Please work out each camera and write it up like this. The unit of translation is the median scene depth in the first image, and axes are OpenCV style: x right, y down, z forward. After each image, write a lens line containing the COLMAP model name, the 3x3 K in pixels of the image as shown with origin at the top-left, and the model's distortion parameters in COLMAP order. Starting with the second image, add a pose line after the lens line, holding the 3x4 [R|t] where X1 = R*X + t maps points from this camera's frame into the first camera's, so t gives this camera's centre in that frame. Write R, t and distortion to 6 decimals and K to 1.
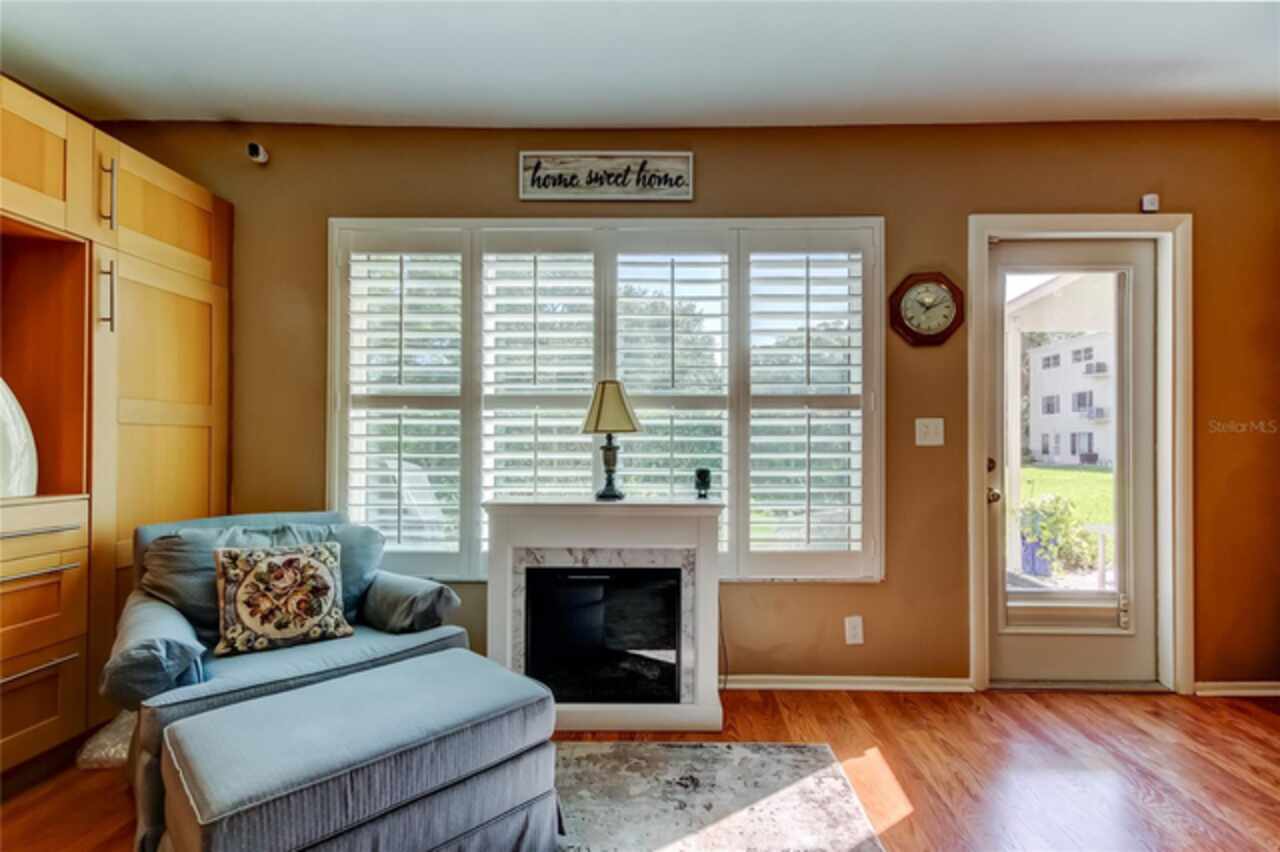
lens RADIAL K [[600.7, 0, 667.0], [0, 600.7, 436.3], [0, 0, 1]] dist [0.019490, -0.000163]
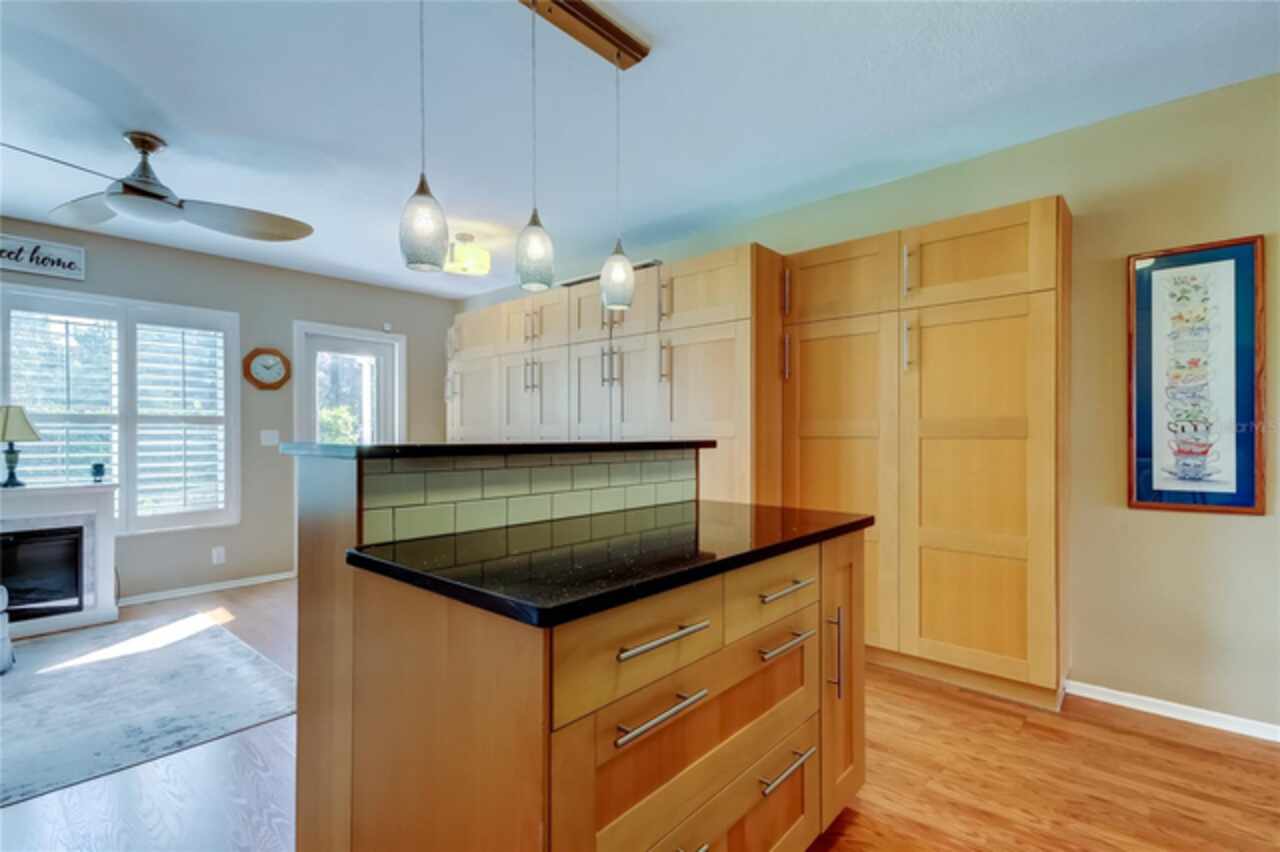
lens RADIAL K [[580.0, 0, 641.9], [0, 580.0, 437.2], [0, 0, 1]] dist [0.025620, -0.013047]
pose [[0.647602, -0.006239, 0.761953, -0.173205], [-0.002415, 0.999945, 0.010241, -0.030349], [-0.761975, -0.008472, 0.647551, -0.972936]]
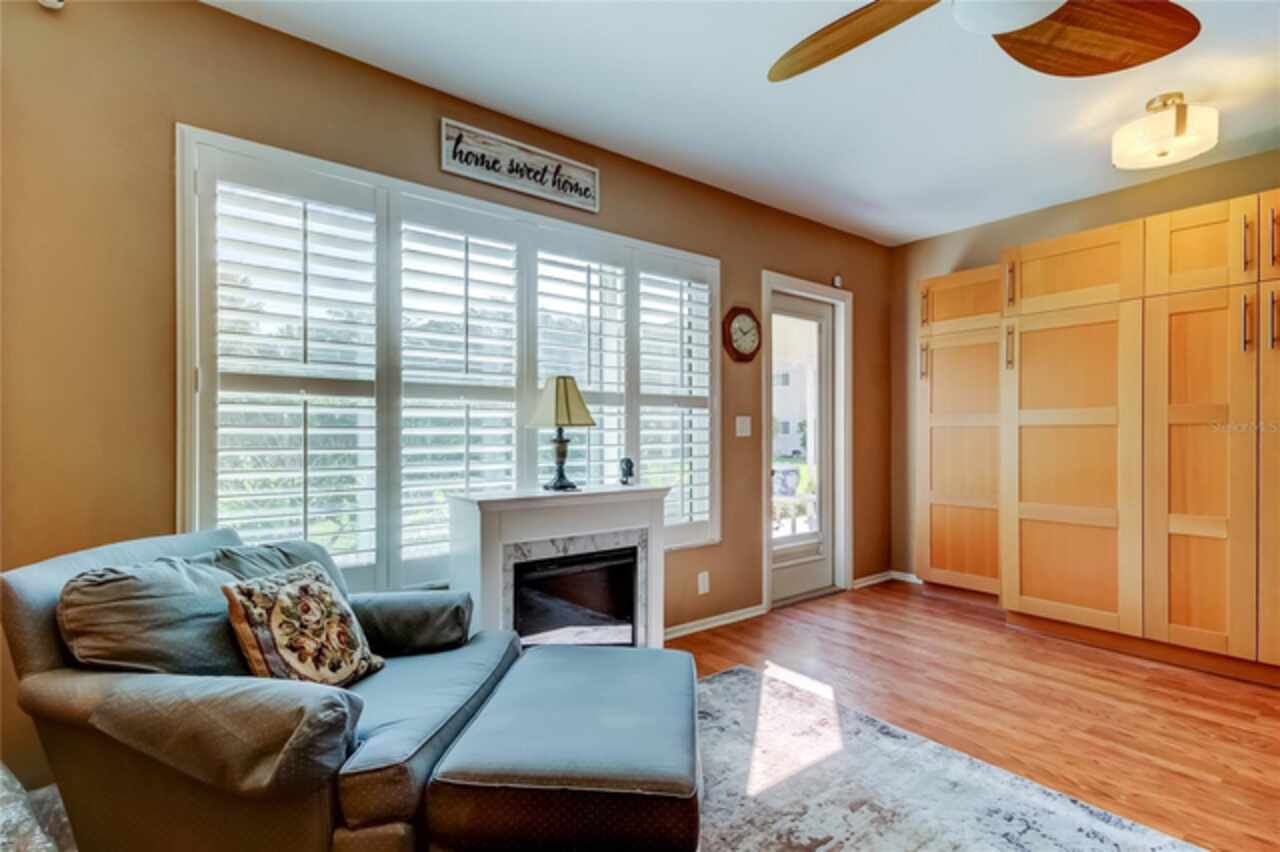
lens RADIAL K [[603.7, 0, 632.3], [0, 603.7, 434.1], [0, 0, 1]] dist [0.018391, 0.000305]
pose [[0.786683, -0.001893, 0.617354, -0.594765], [-0.004960, 0.999944, 0.009387, -0.002199], [-0.617337, -0.010447, 0.786629, 0.095810]]
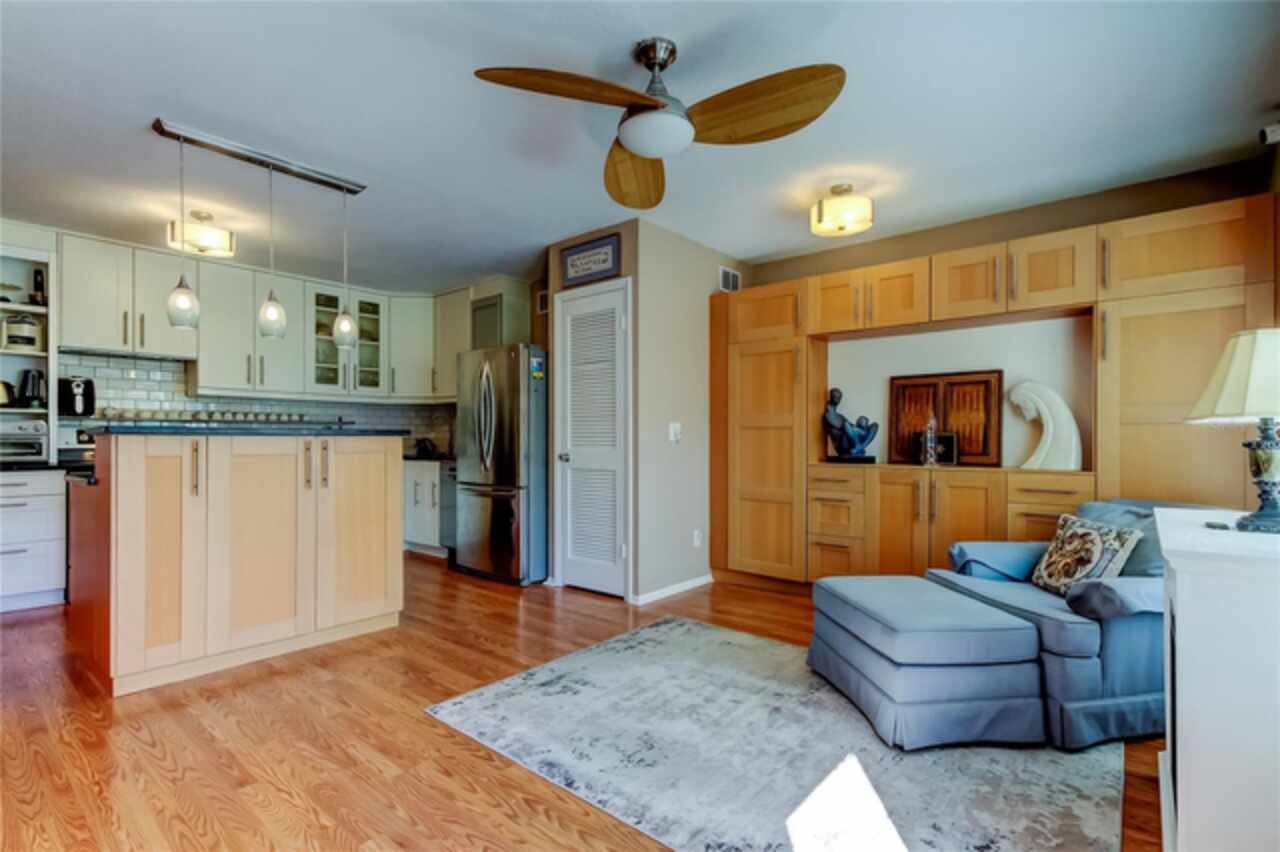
lens RADIAL K [[602.8, 0, 646.6], [0, 602.8, 436.0], [0, 0, 1]] dist [0.021709, -0.000629]
pose [[-0.632894, -0.003812, -0.774229, 0.695336], [0.006812, 0.999922, -0.010492, 0.010884], [0.774208, -0.011914, -0.632819, 0.842847]]
